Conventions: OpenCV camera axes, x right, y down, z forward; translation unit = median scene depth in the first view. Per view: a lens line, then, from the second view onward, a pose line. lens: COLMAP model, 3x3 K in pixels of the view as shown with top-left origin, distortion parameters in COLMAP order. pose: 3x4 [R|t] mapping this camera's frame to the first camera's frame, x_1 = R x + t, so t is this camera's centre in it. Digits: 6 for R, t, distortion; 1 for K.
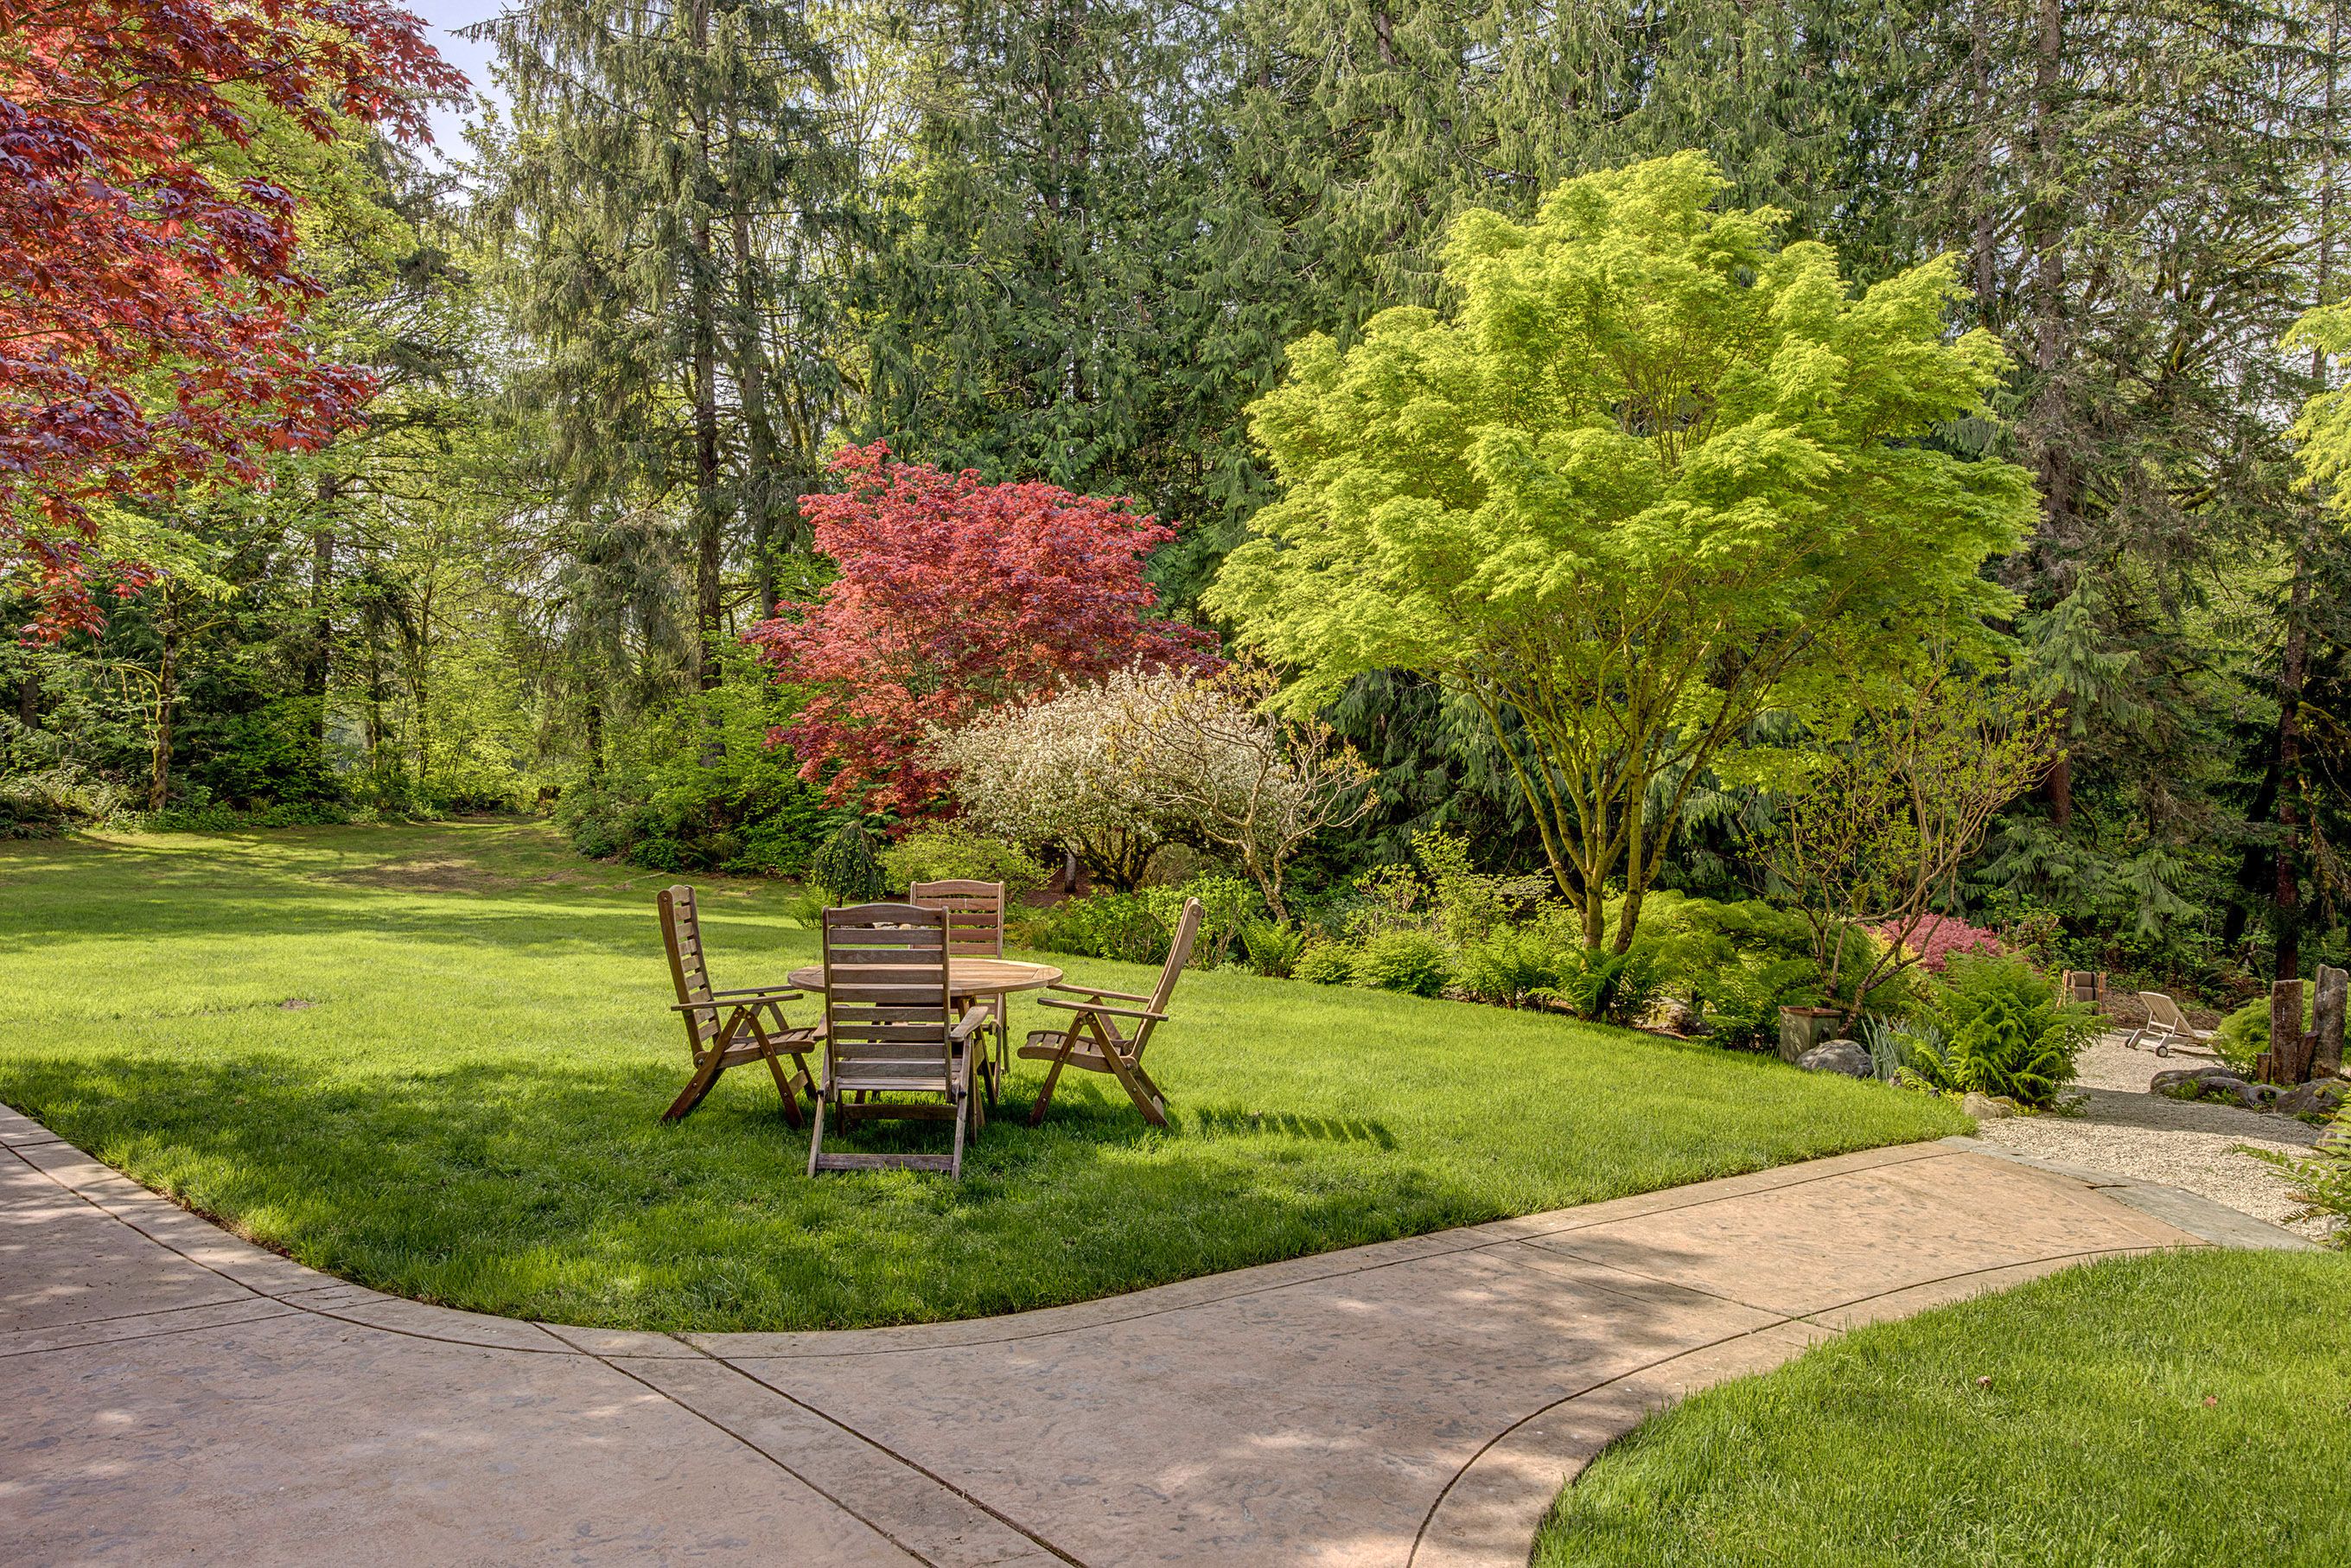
lens RADIAL K [[1729.1, 0, 1191.8], [0, 1729.1, 785.5], [0, 0, 1]] dist [0.000567, -0.007950]
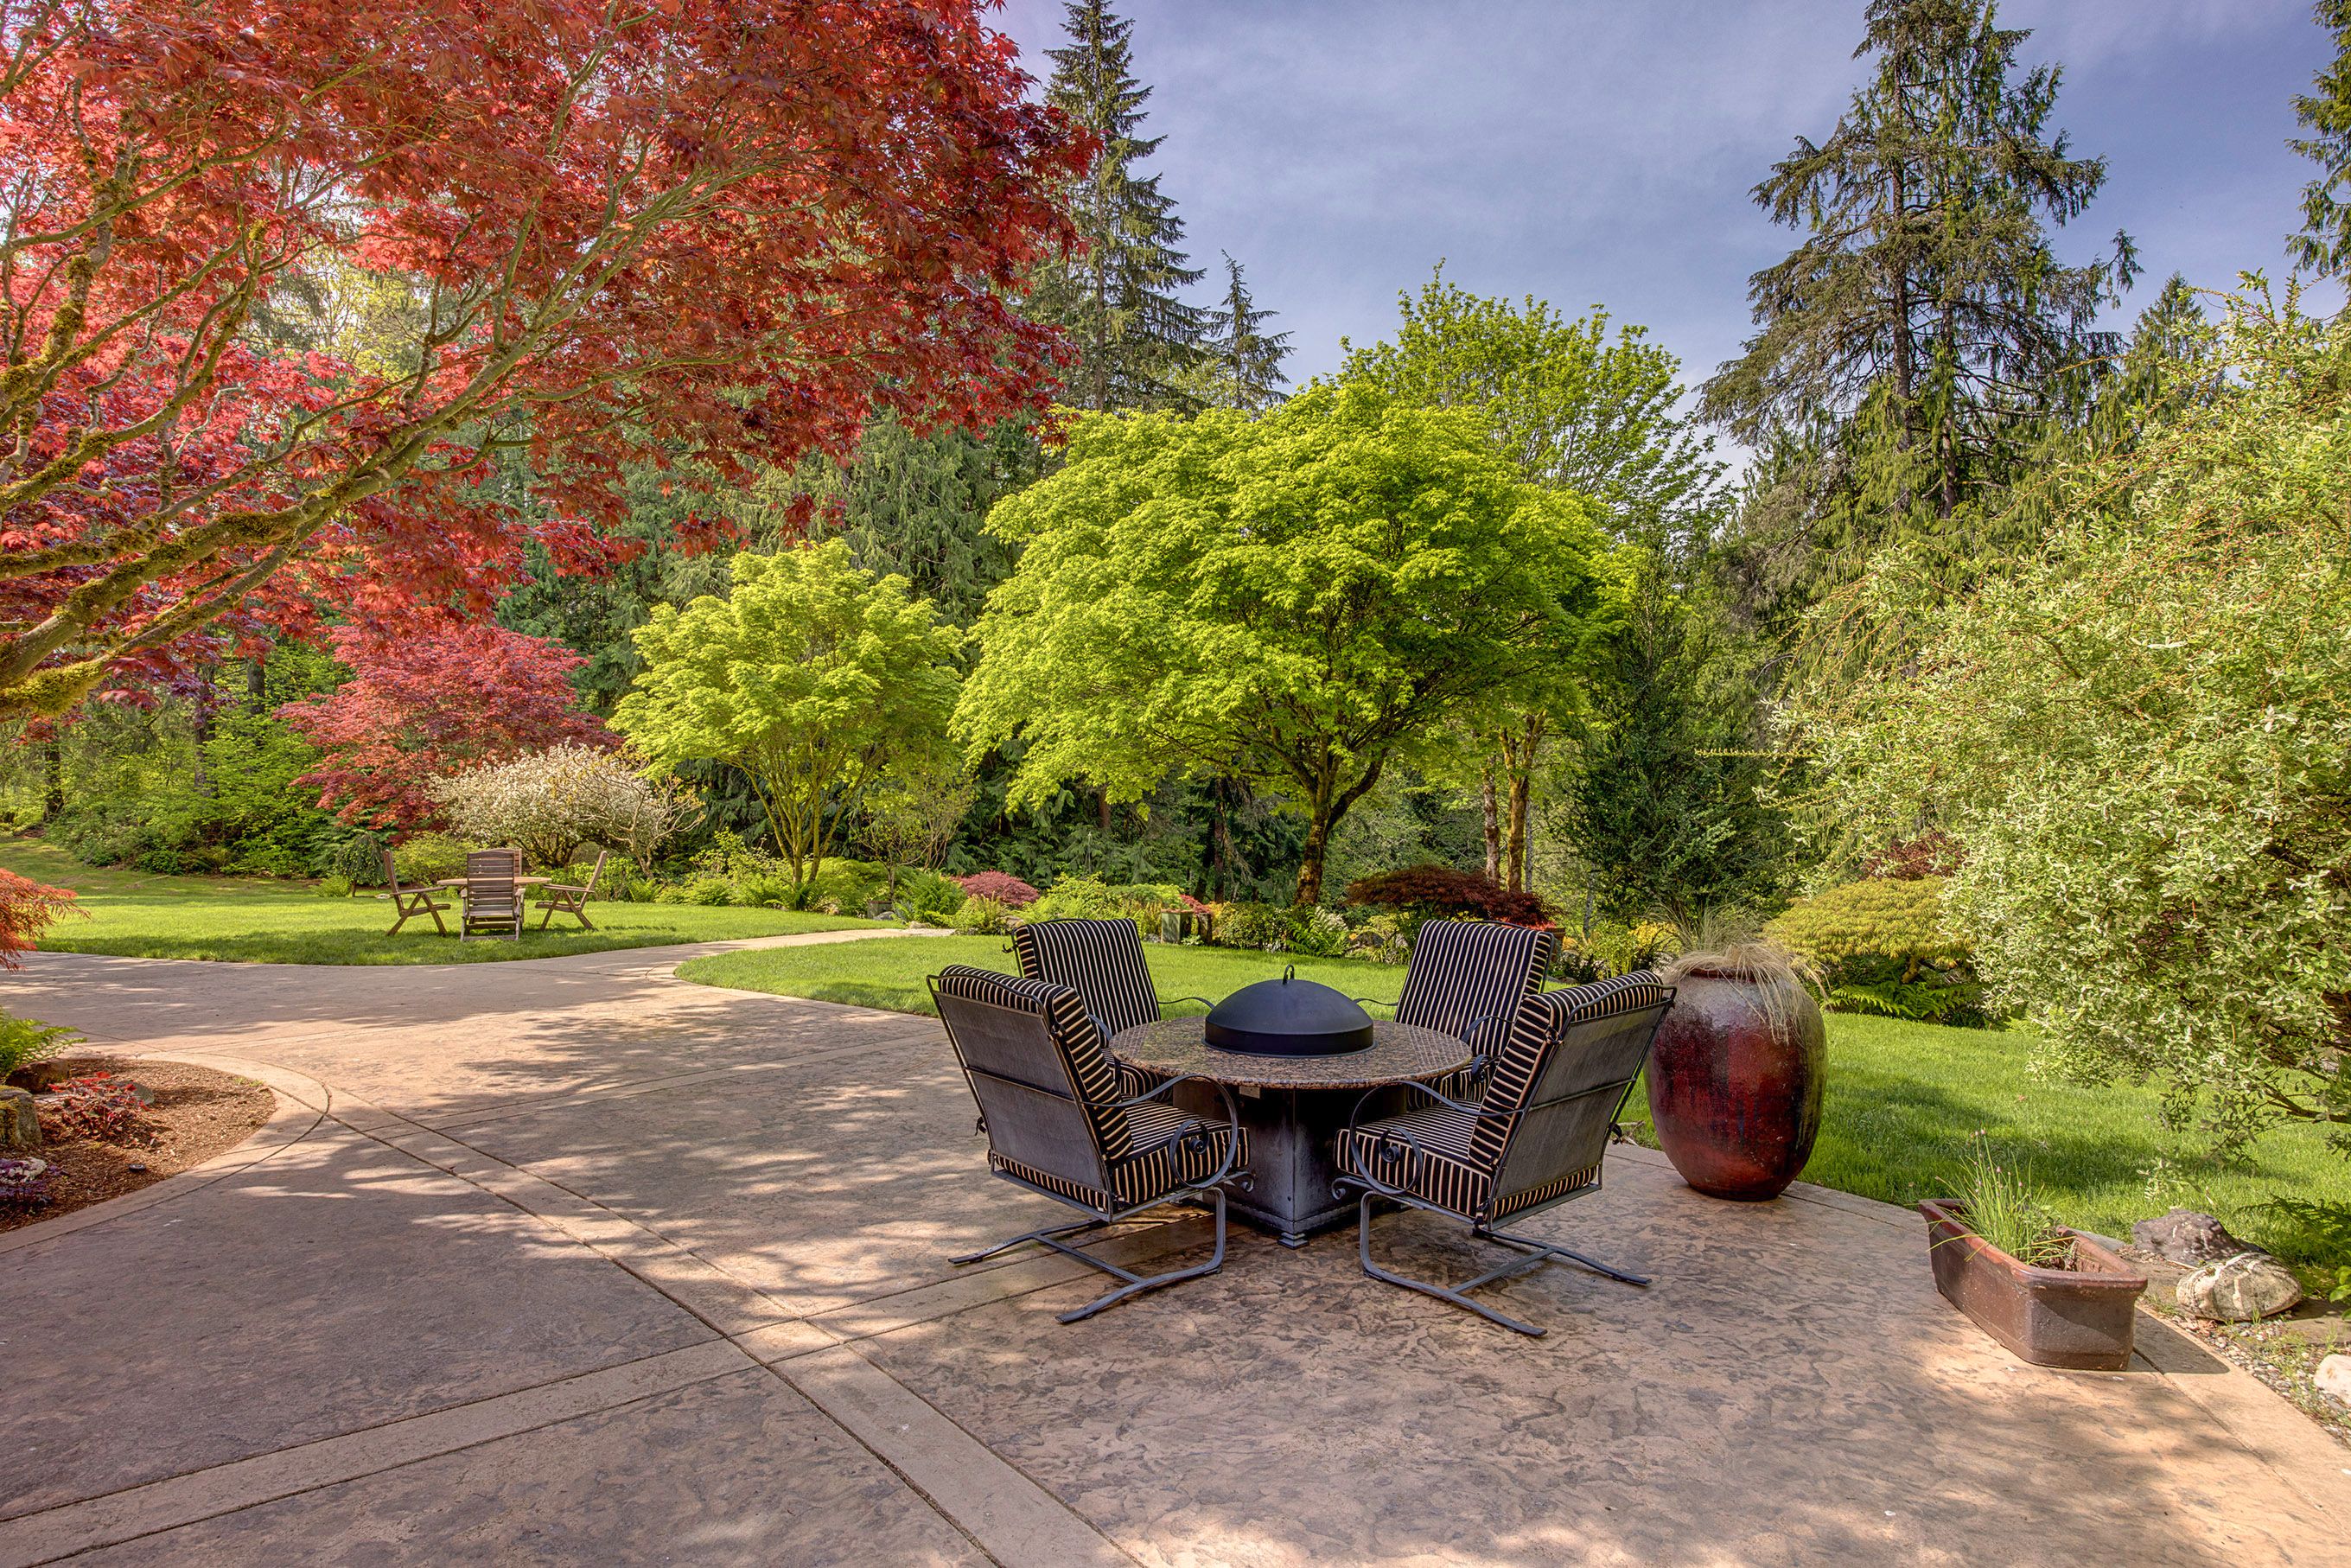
lens RADIAL K [[1235.2, 0, 1177.7], [0, 1235.2, 777.3], [0, 0, 1]] dist [-0.011275, -0.001518]
pose [[0.903689, 0.008167, 0.428112, -0.007615], [0.003229, 0.999660, -0.025885, 0.001423], [-0.428178, 0.024775, 0.903355, -0.603129]]
